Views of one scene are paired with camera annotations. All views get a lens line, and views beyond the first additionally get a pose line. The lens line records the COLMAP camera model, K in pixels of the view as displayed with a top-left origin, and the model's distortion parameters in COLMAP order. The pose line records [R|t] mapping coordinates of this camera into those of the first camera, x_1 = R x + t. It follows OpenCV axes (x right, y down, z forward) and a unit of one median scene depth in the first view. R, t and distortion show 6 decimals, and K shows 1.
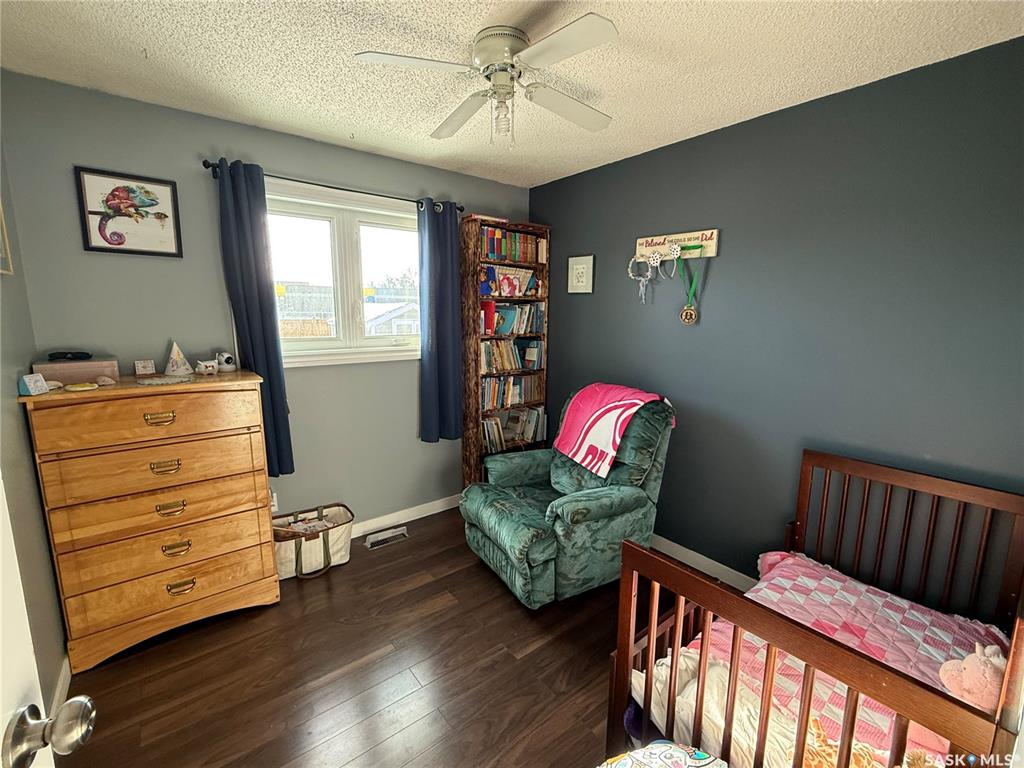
lens RADIAL K [[451.8, 0, 512.0], [0, 451.8, 384.0], [0, 0, 1]] dist [-0.000671, -0.000387]
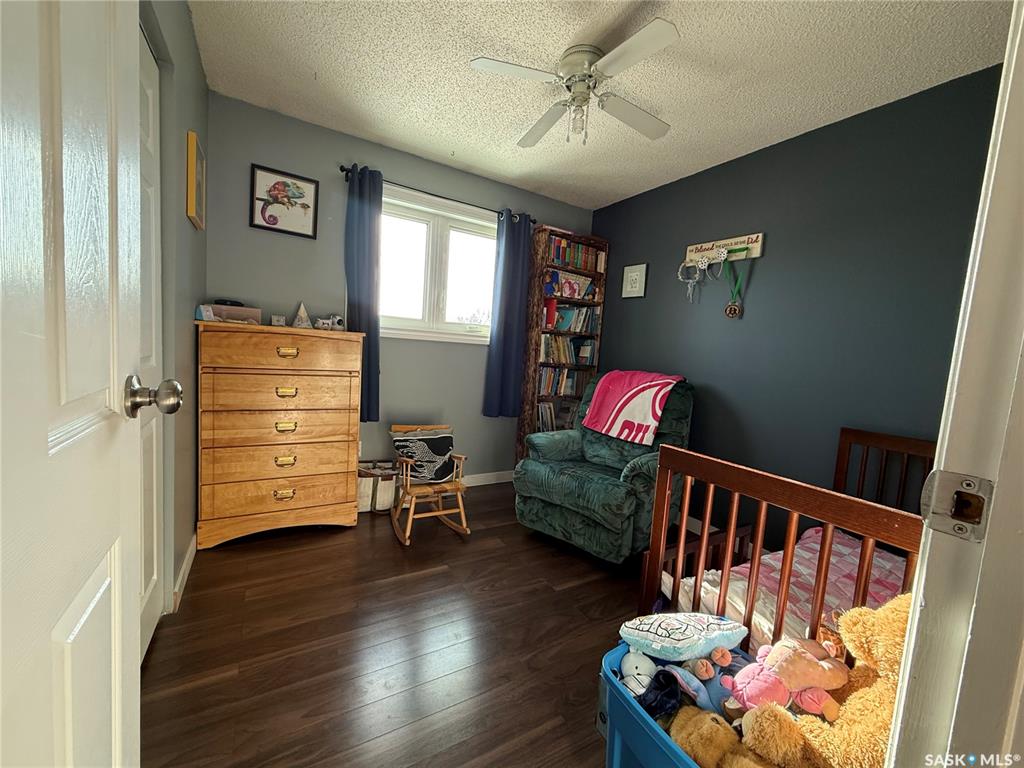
lens RADIAL K [[413.3, 0, 512.0], [0, 413.3, 384.0], [0, 0, 1]] dist [-0.000960, -0.000379]
pose [[0.989548, 0.073596, -0.124012, -0.005017], [-0.083757, 0.993364, -0.078817, 0.153349], [0.117388, 0.088380, 0.989146, -0.048927]]
